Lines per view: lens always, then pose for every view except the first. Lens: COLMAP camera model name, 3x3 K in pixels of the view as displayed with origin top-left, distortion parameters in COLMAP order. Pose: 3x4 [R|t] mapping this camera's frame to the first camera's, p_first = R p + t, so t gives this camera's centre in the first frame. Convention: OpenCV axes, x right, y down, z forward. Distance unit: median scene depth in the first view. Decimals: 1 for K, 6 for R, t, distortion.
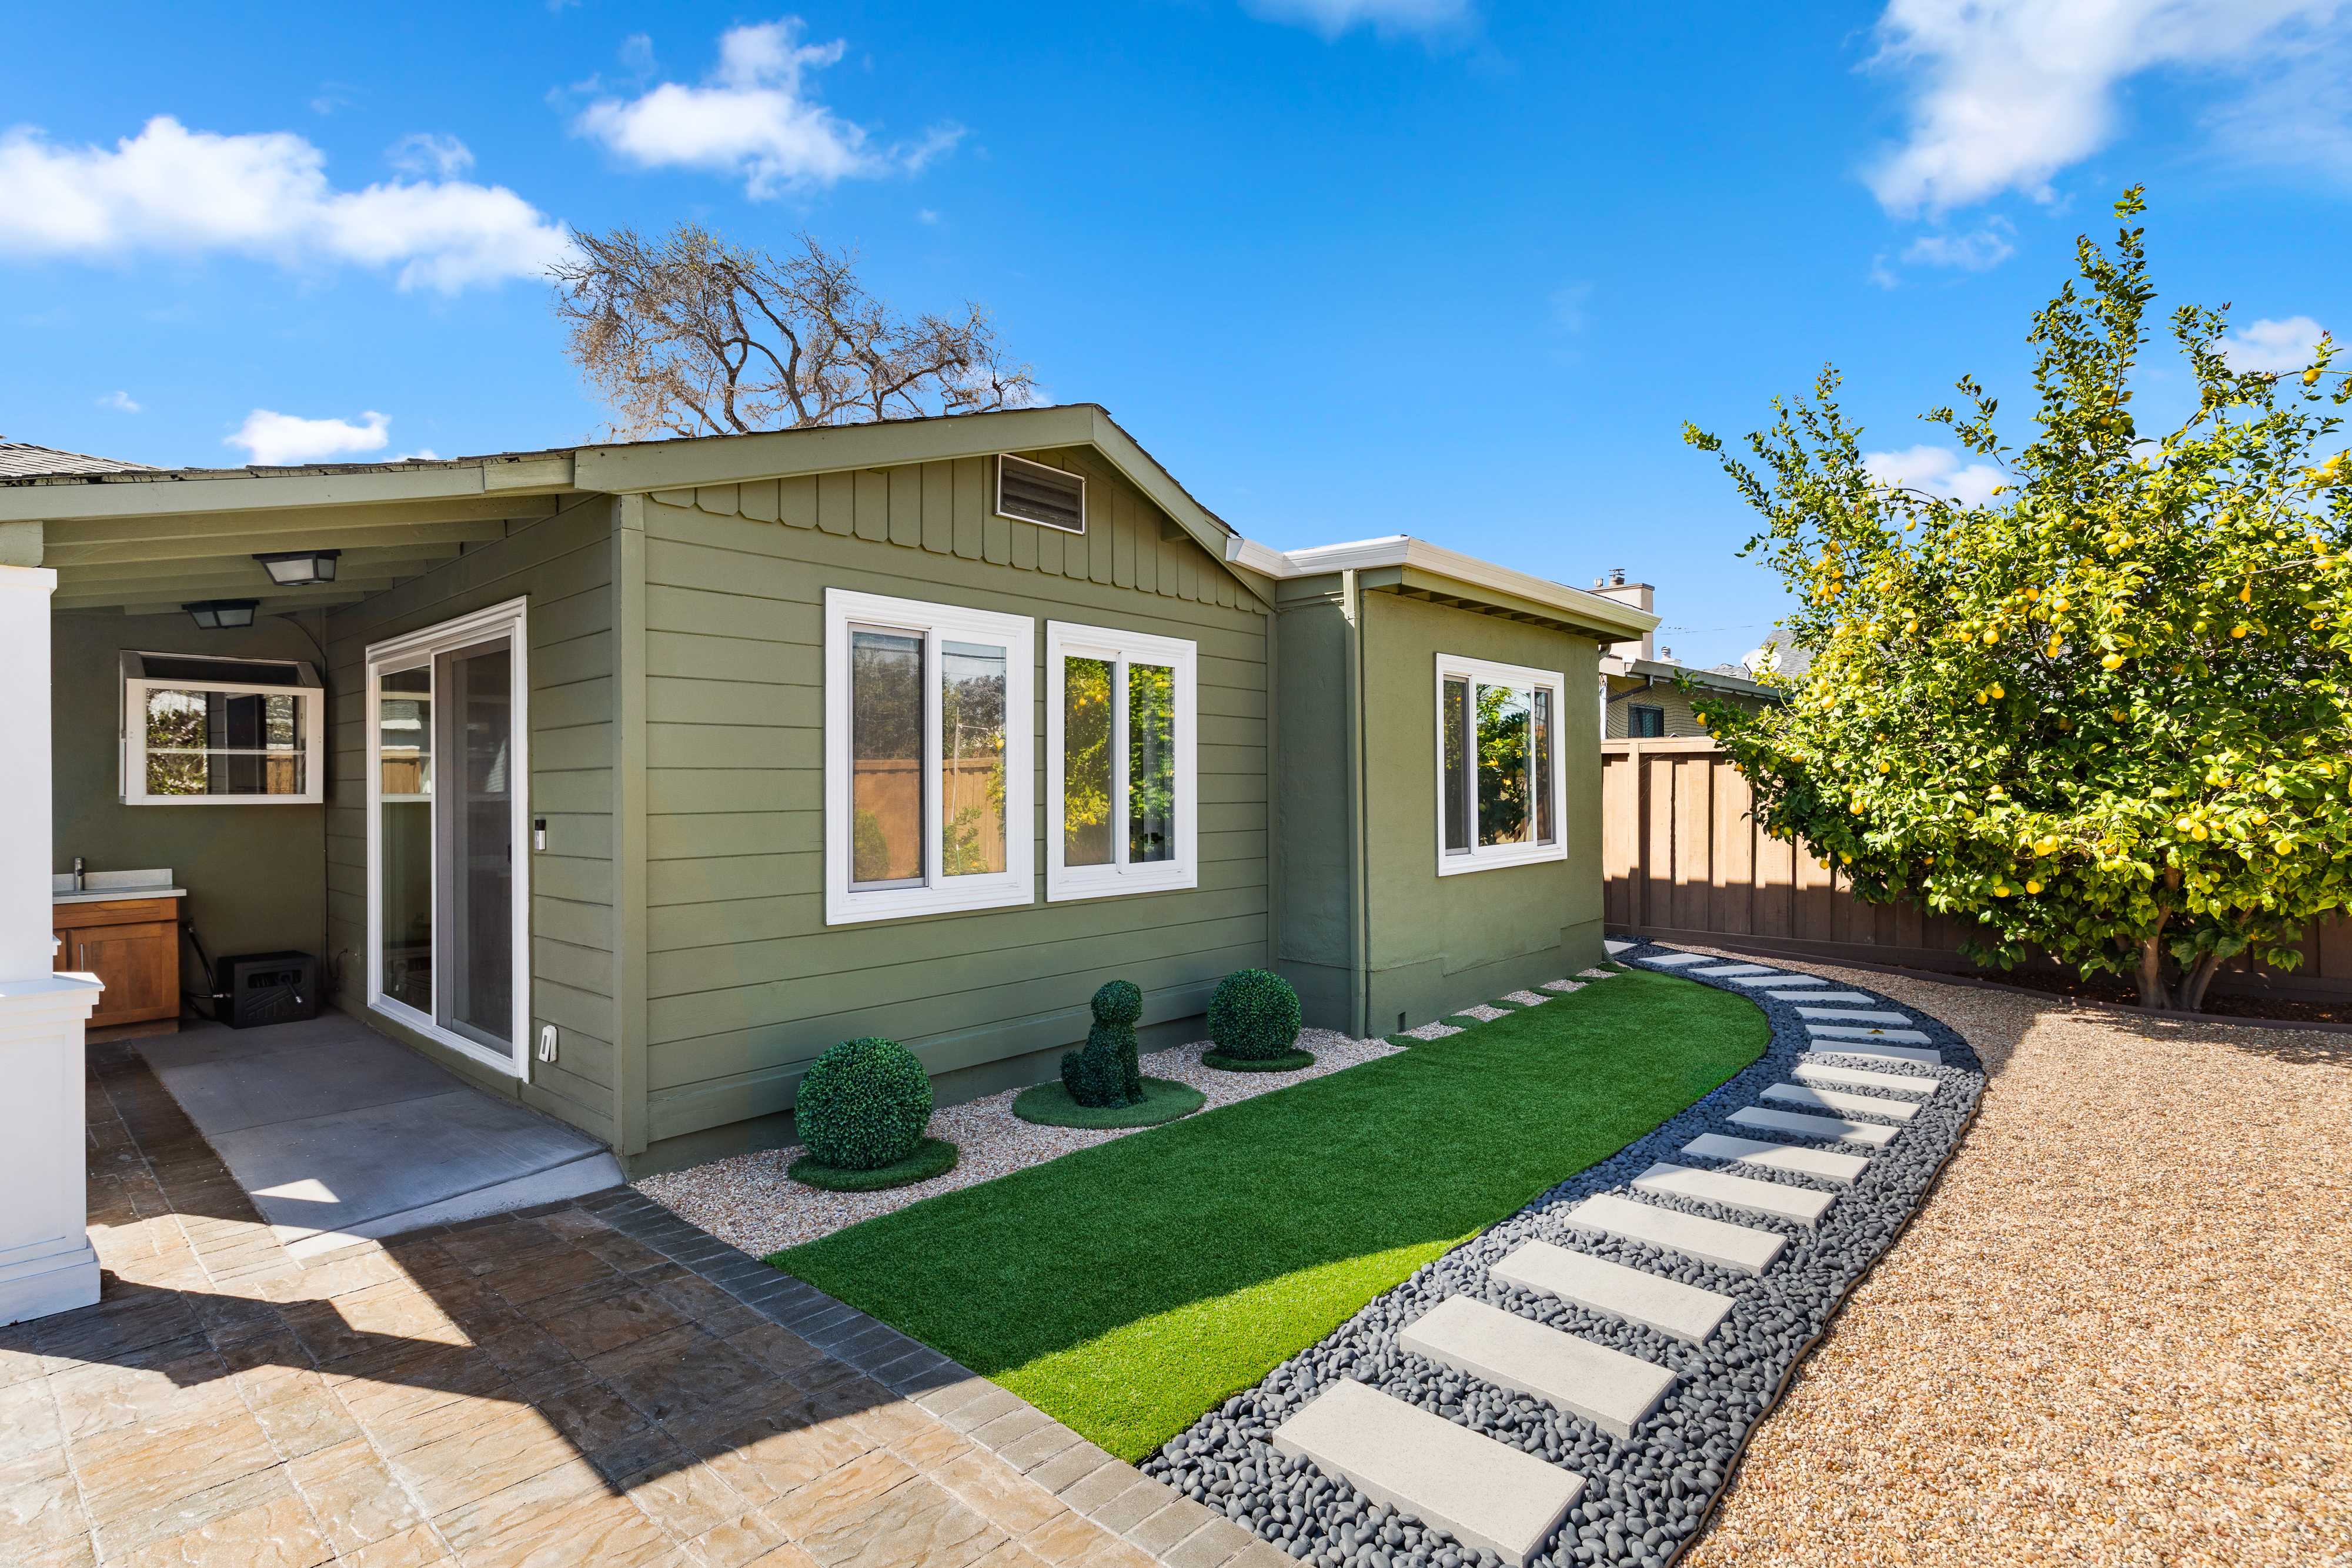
lens RADIAL K [[1124.8, 0, 1172.6], [0, 1124.8, 783.2], [0, 0, 1]] dist [0.007933, 0.000010]
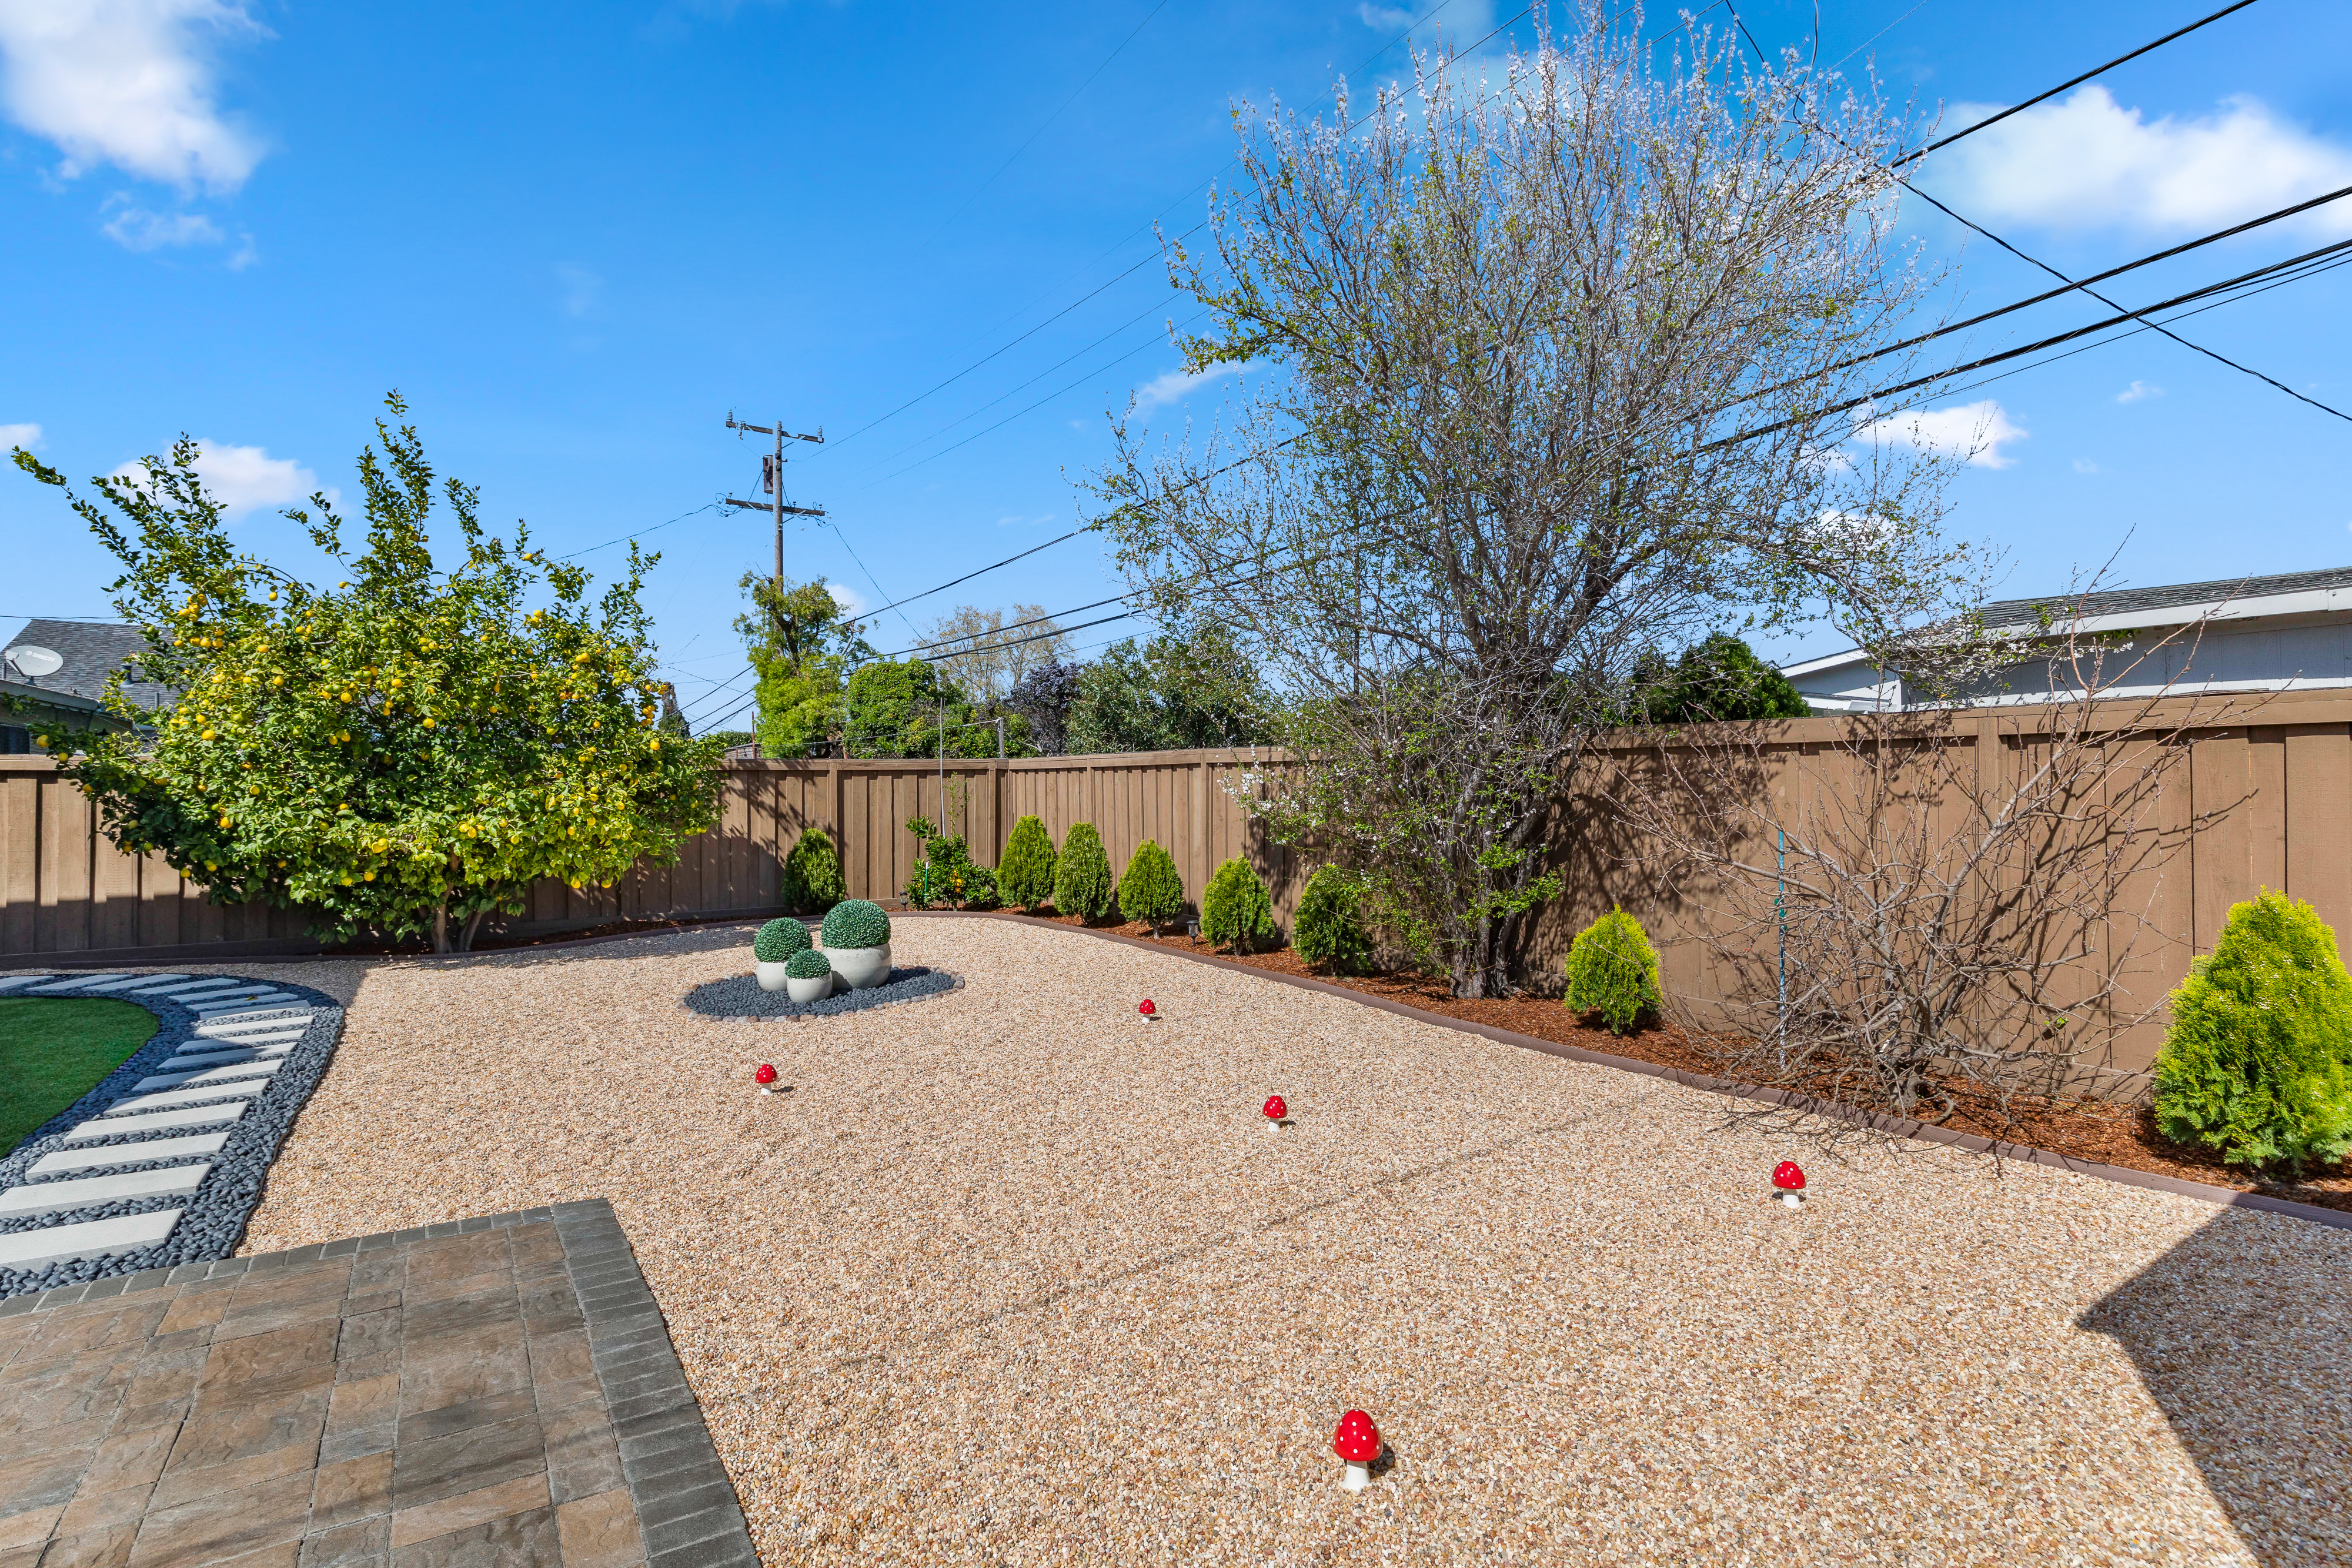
lens RADIAL K [[1124.8, 0, 1176.1], [0, 1124.8, 781.0], [0, 0, 1]] dist [0.007933, 0.000010]
pose [[0.264346, 0.009119, 0.964385, -0.340639], [0.000647, 0.999953, -0.009633, -0.012505], [-0.964428, 0.003170, 0.264328, -0.352251]]
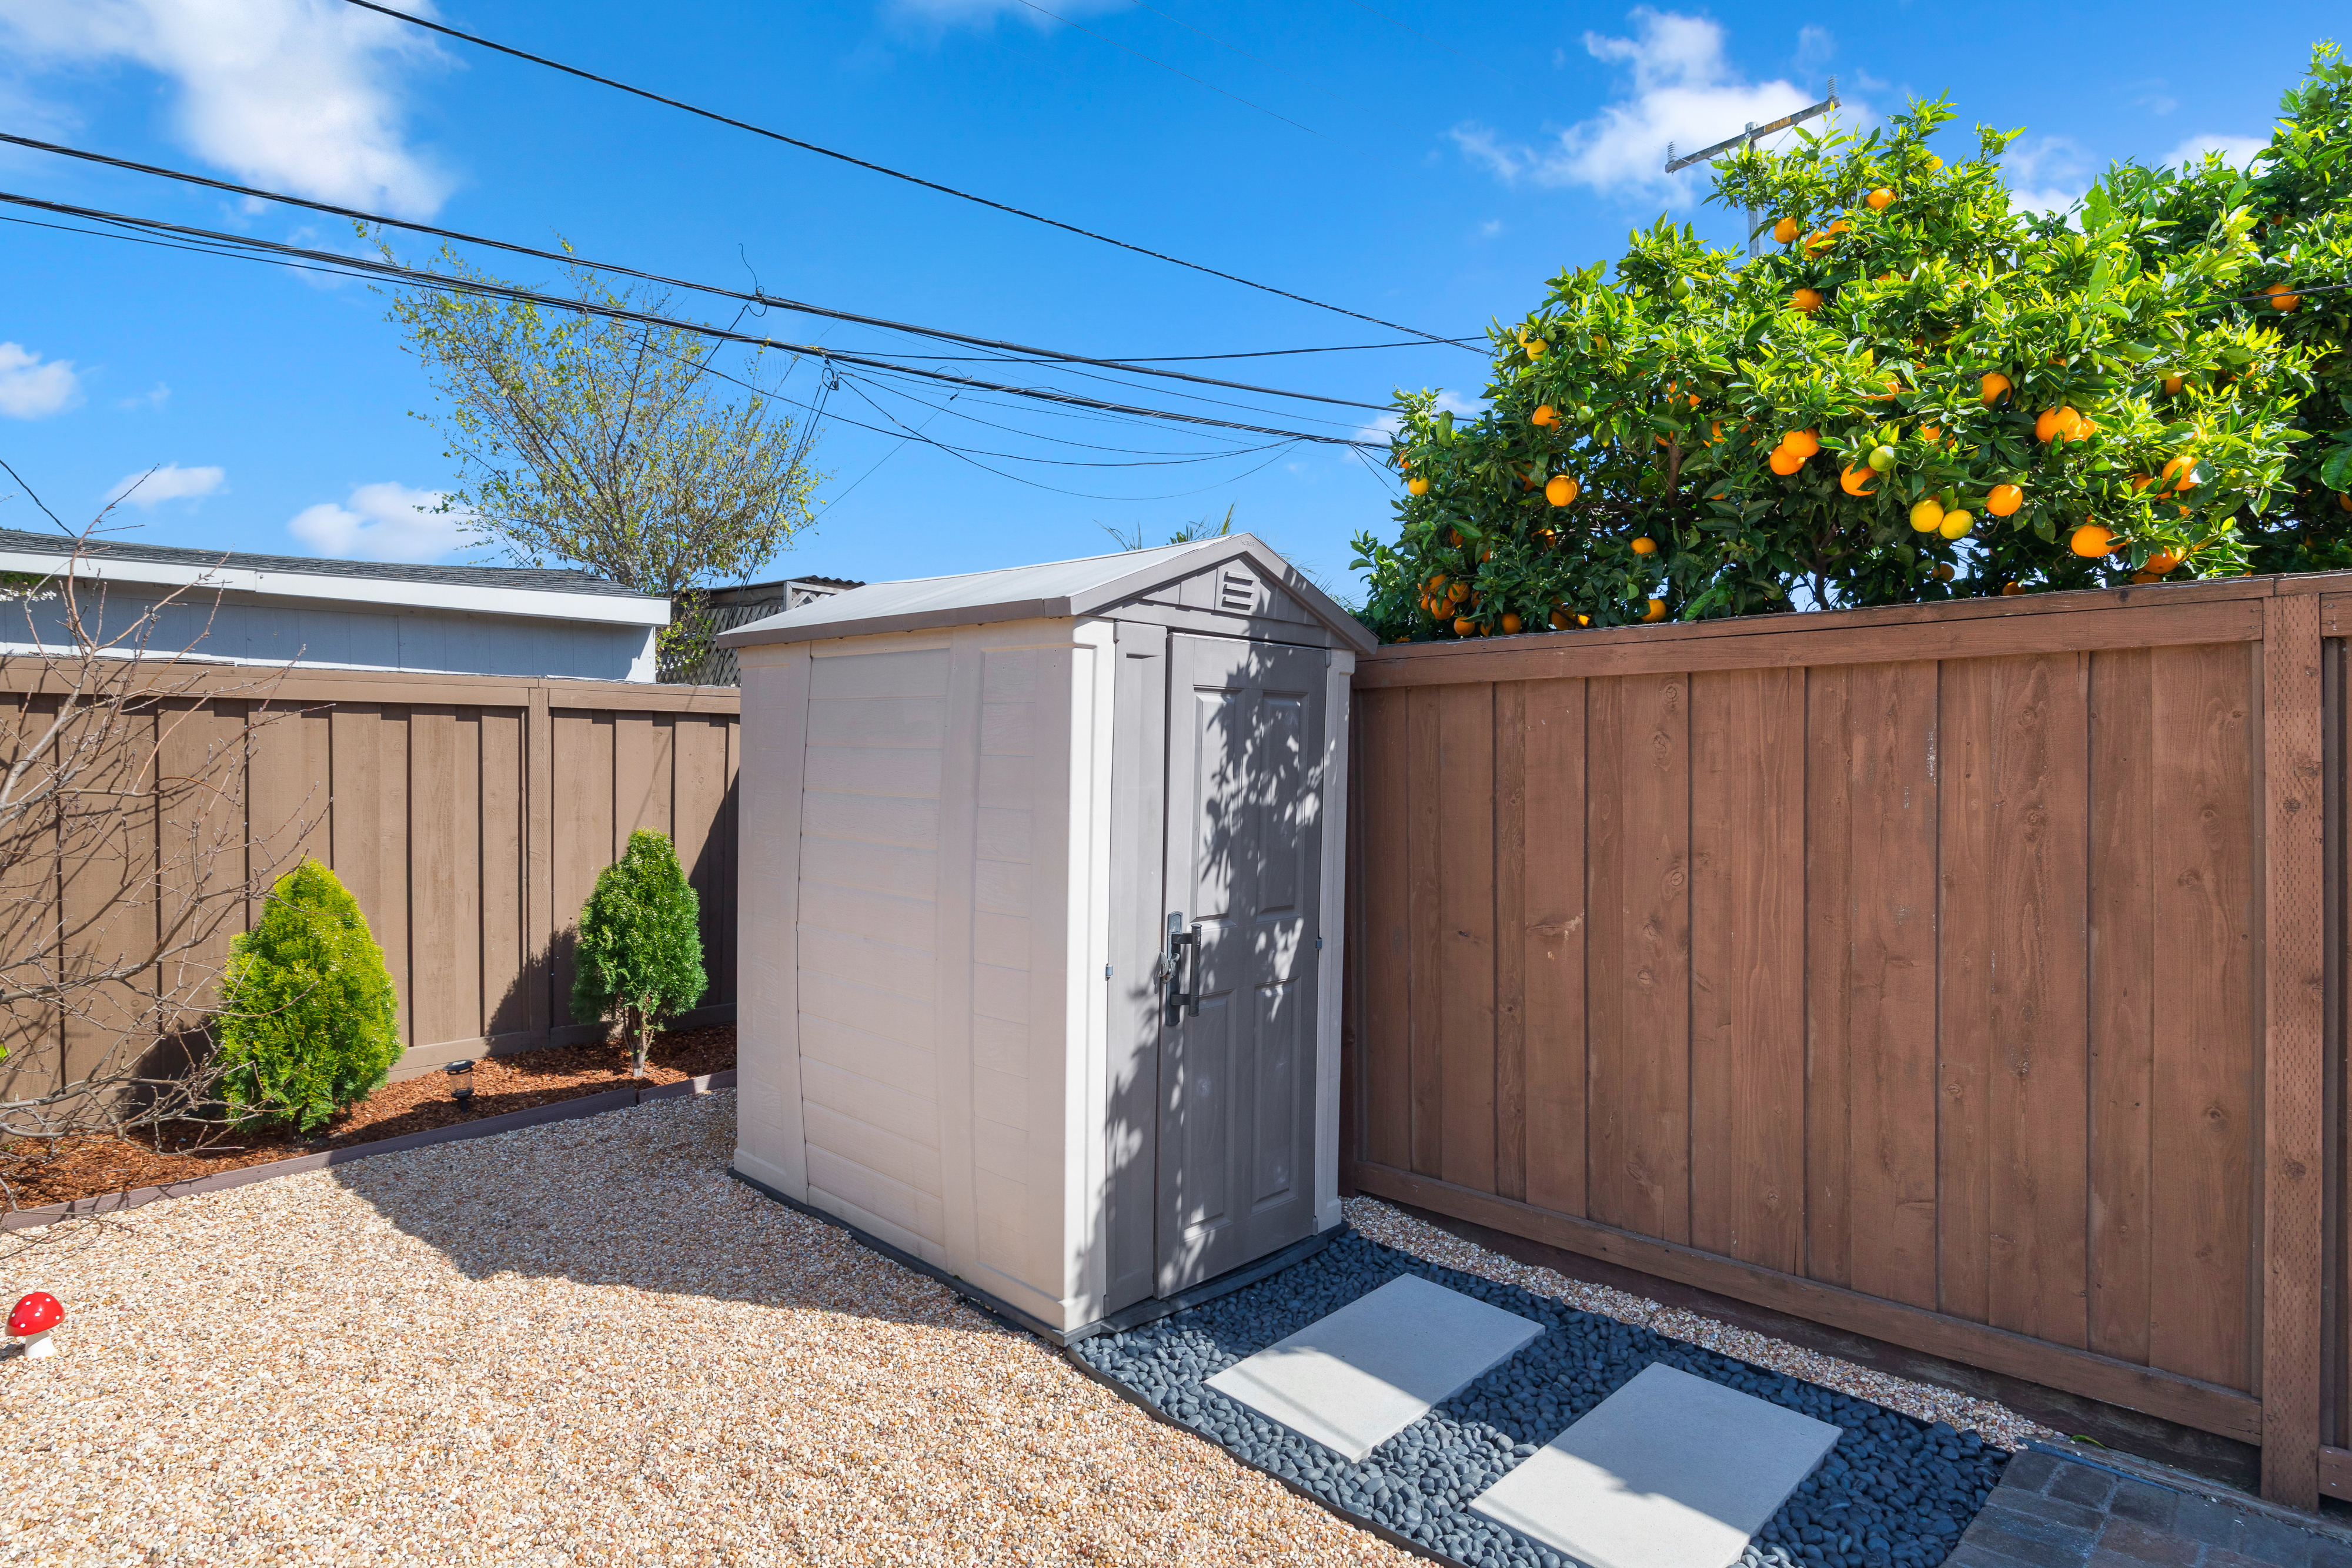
lens RADIAL K [[1306.2, 0, 1178.2], [0, 1306.2, 774.2], [0, 0, 1]] dist [0.006475, 0.001248]
pose [[-0.997656, 0.012472, 0.067284, -0.113925], [0.012239, 0.999918, -0.003874, 0.003010], [-0.067327, -0.003041, -0.997726, -0.044005]]
